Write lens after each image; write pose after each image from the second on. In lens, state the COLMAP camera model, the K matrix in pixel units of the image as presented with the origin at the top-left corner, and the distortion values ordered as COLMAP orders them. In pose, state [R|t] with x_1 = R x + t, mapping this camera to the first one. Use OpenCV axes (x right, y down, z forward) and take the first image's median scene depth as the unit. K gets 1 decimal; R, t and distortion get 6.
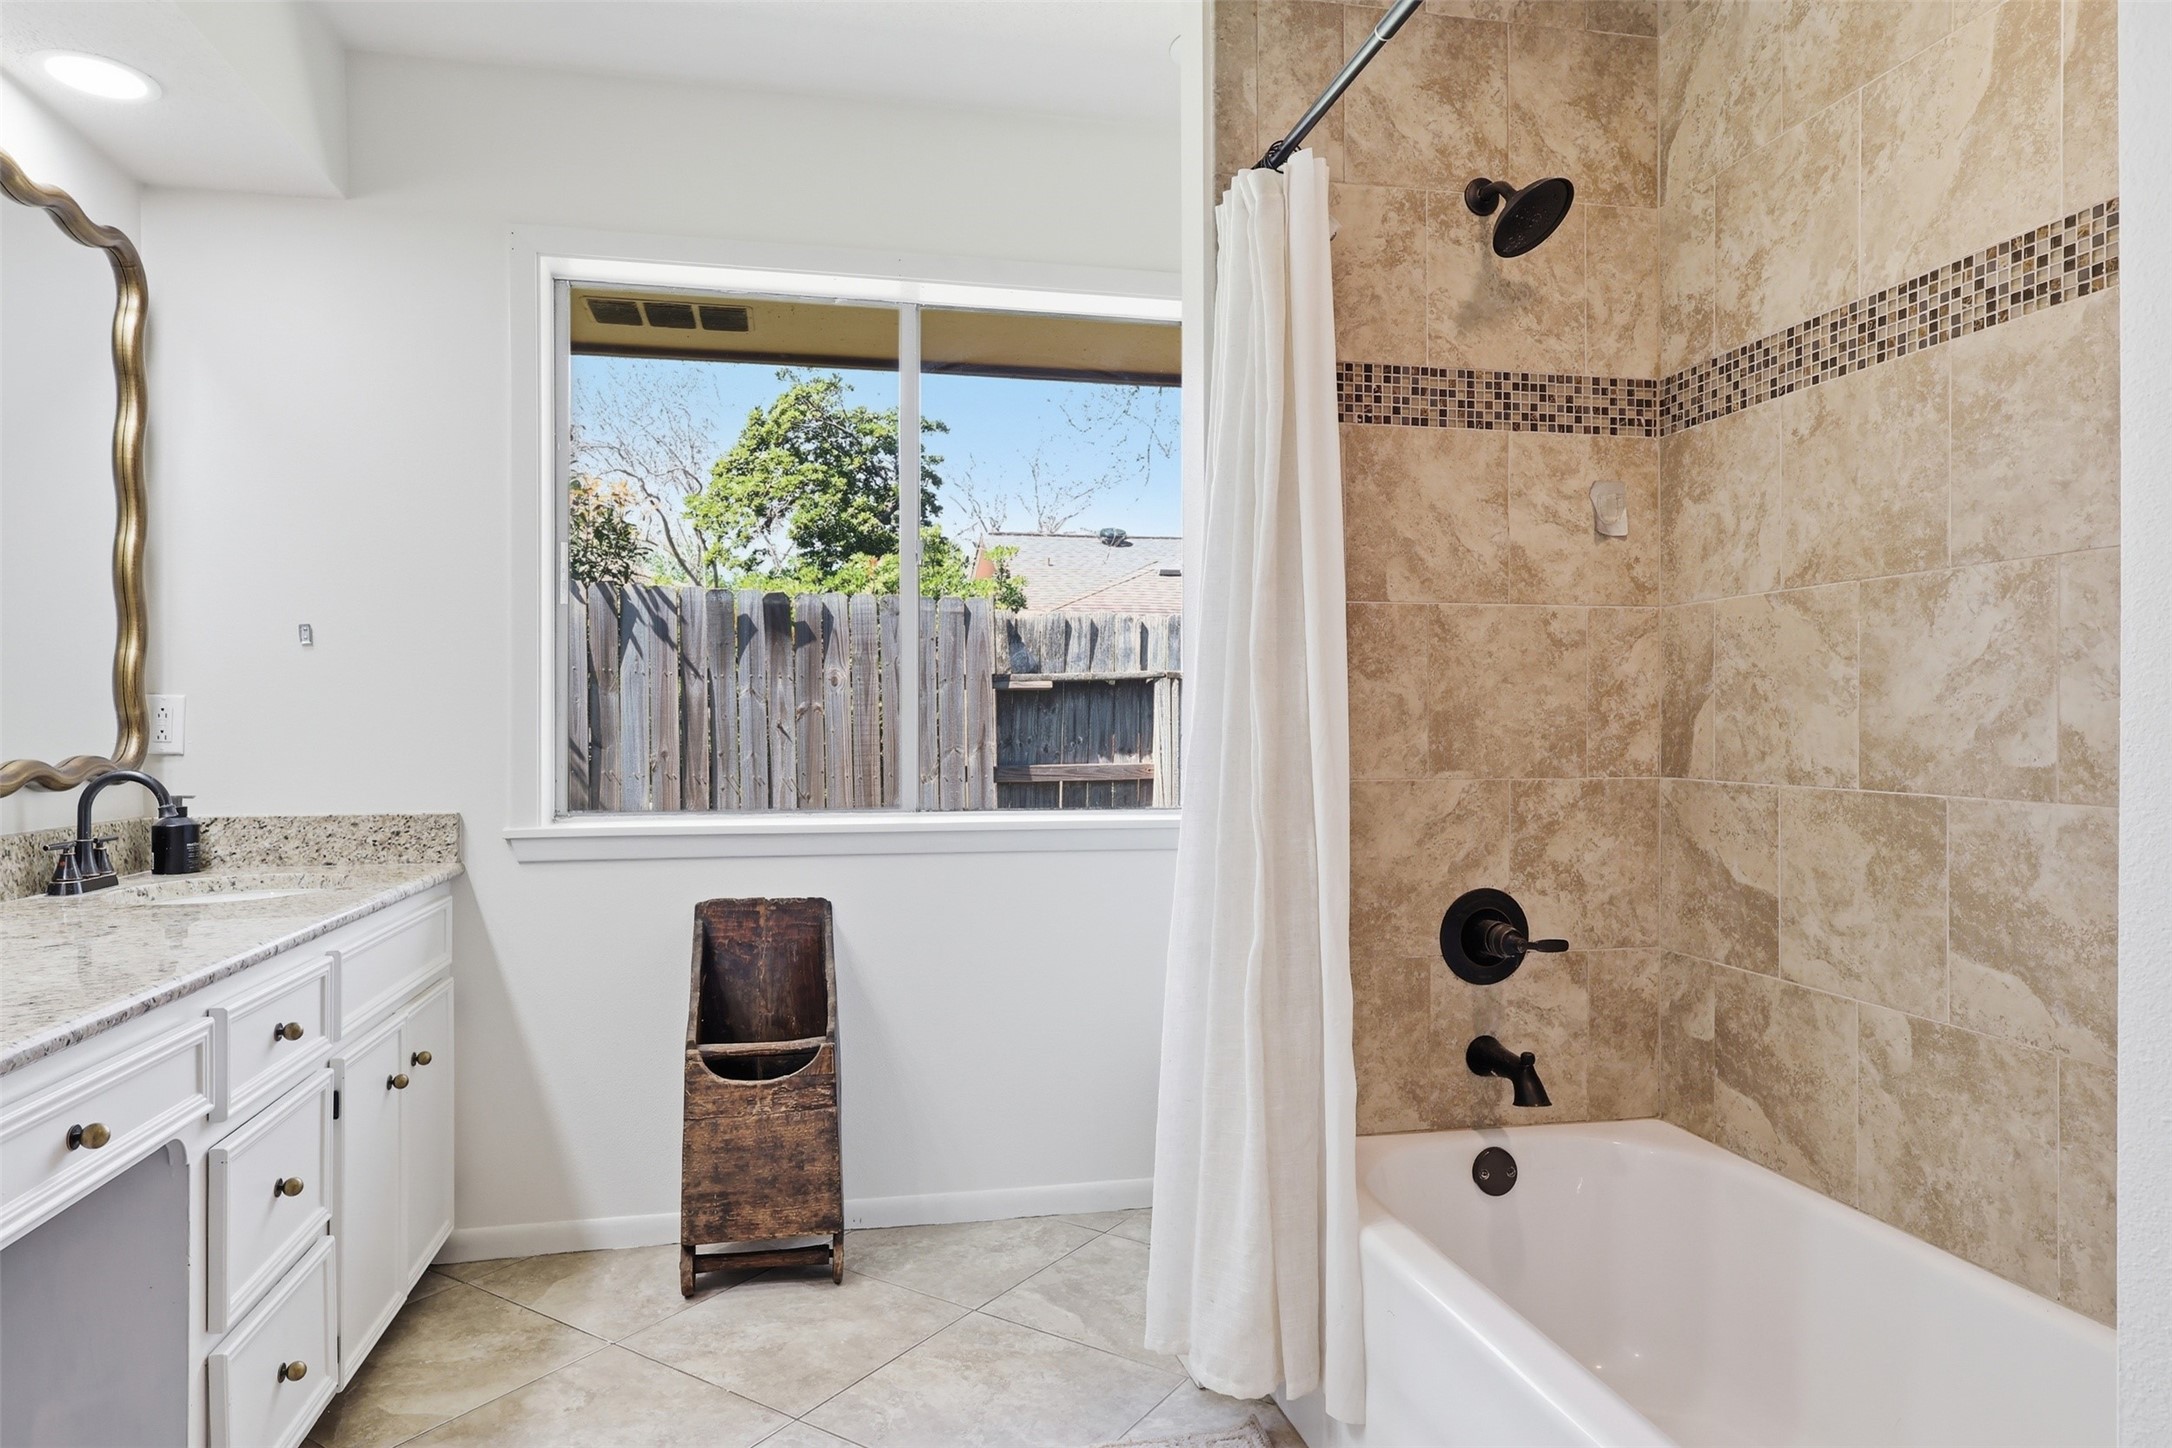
lens RADIAL K [[1273.2, 0, 1081.5], [0, 1273.2, 732.7], [0, 0, 1]] dist [-0.003390, -0.001343]
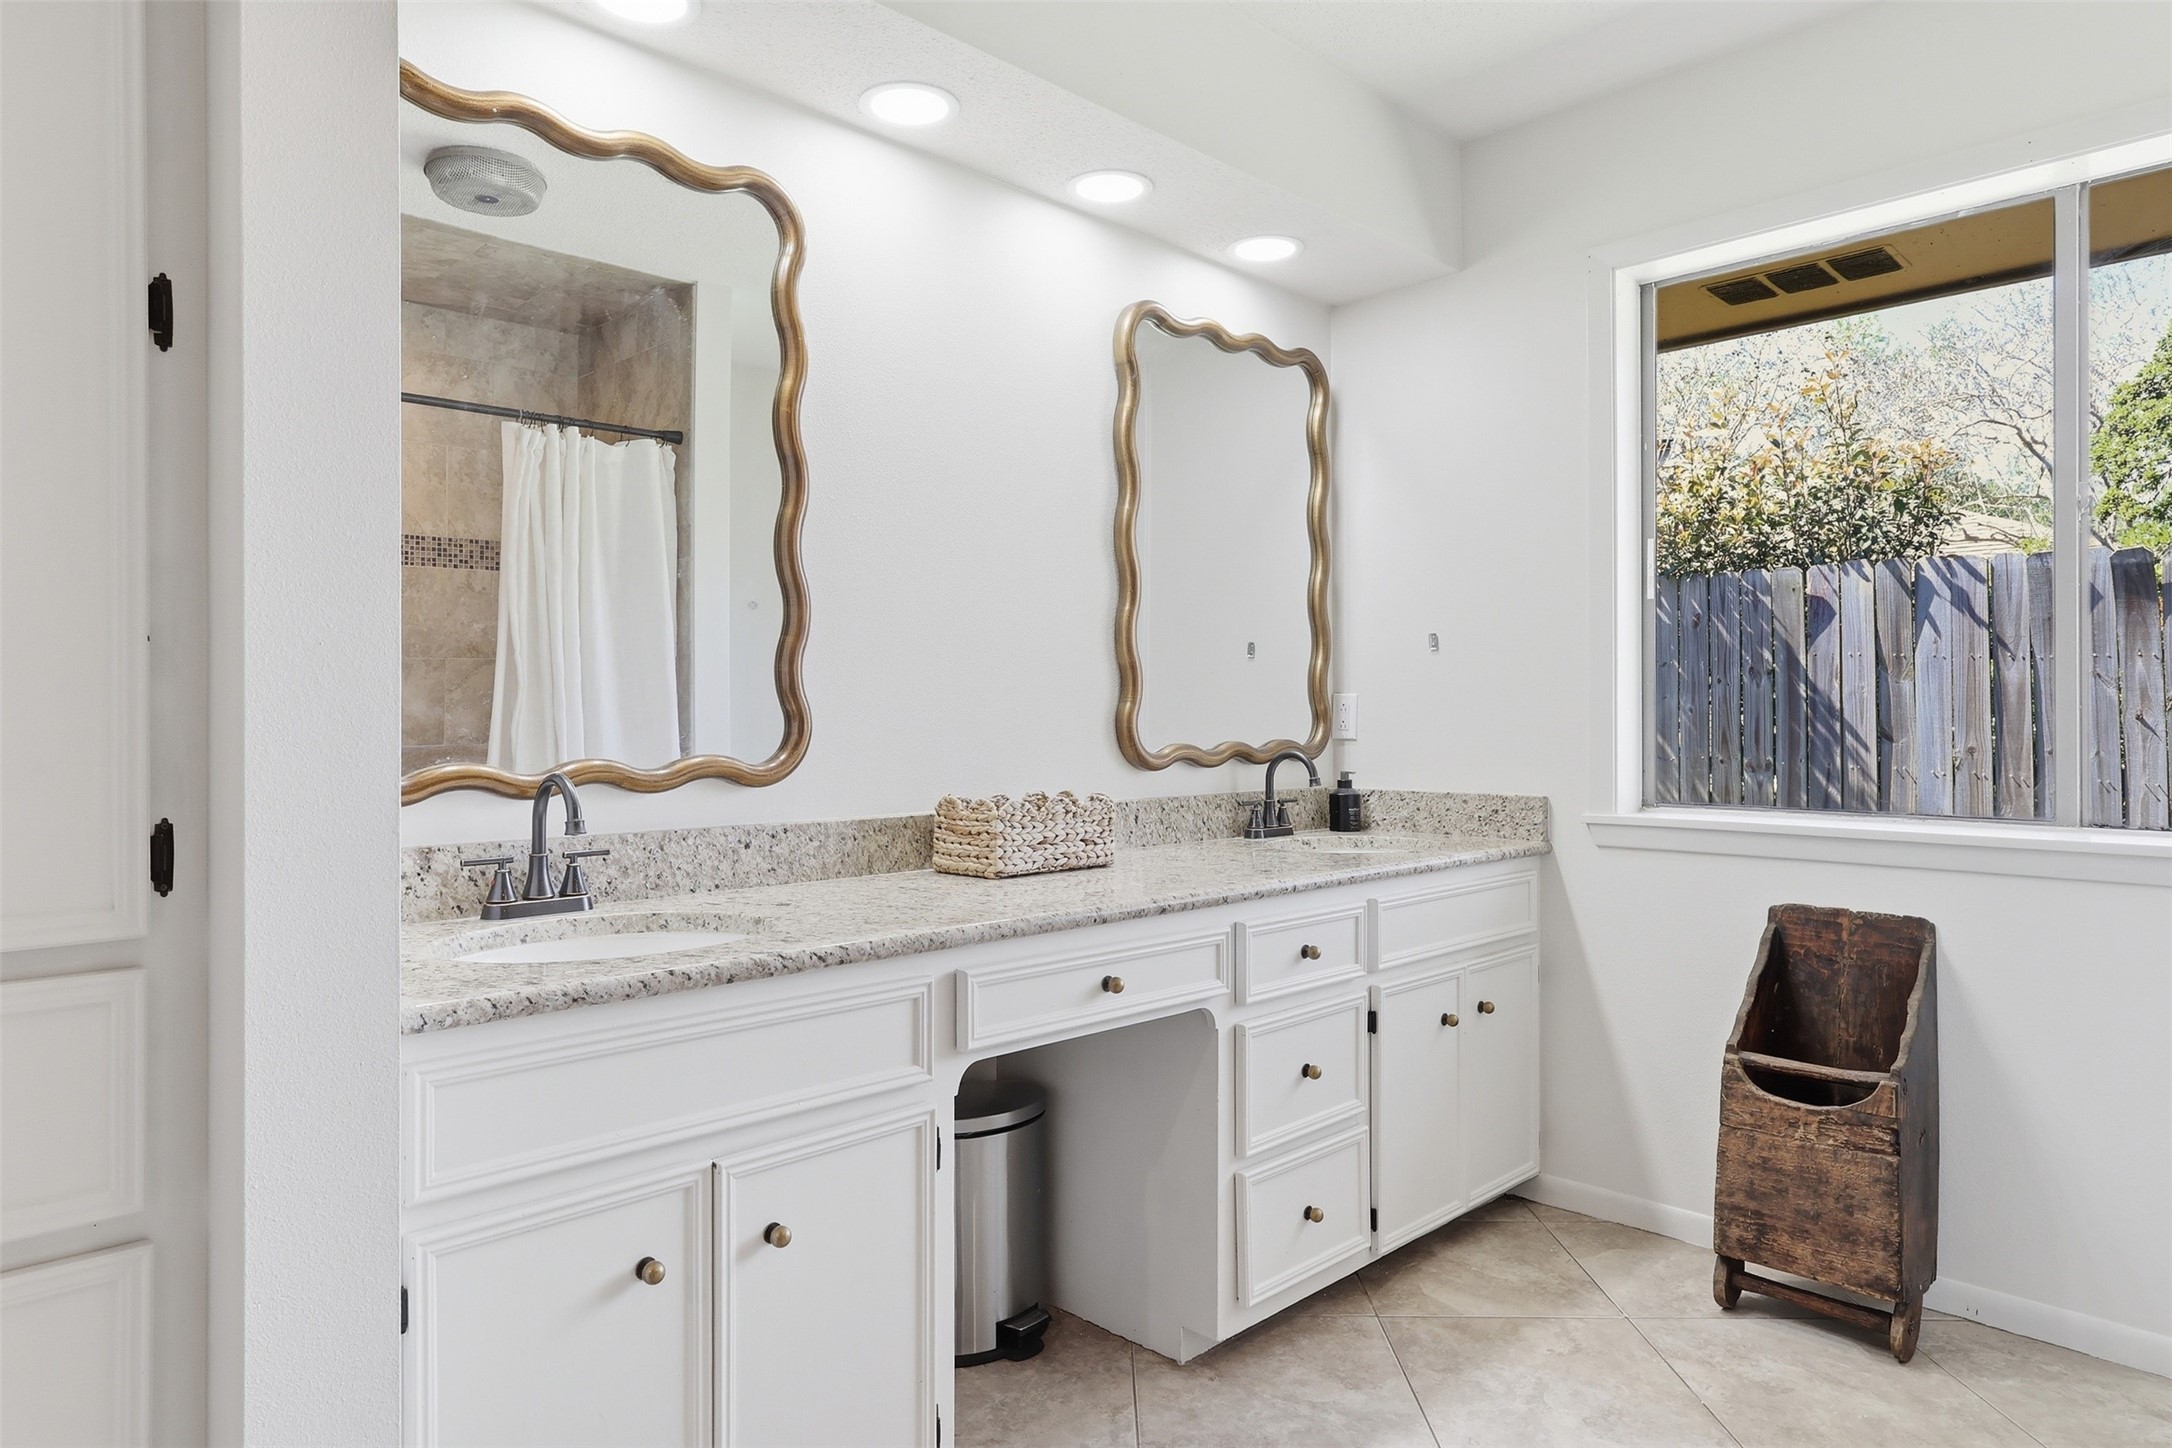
lens RADIAL K [[1296.7, 0, 1086.0], [0, 1296.7, 724.0], [0, 0, 1]] dist [0.001663, 0.000599]
pose [[0.544472, 0.004146, -0.838769, 0.249064], [-0.003906, 0.999989, 0.002407, -0.001170], [0.838770, 0.001965, 0.544483, 0.054185]]
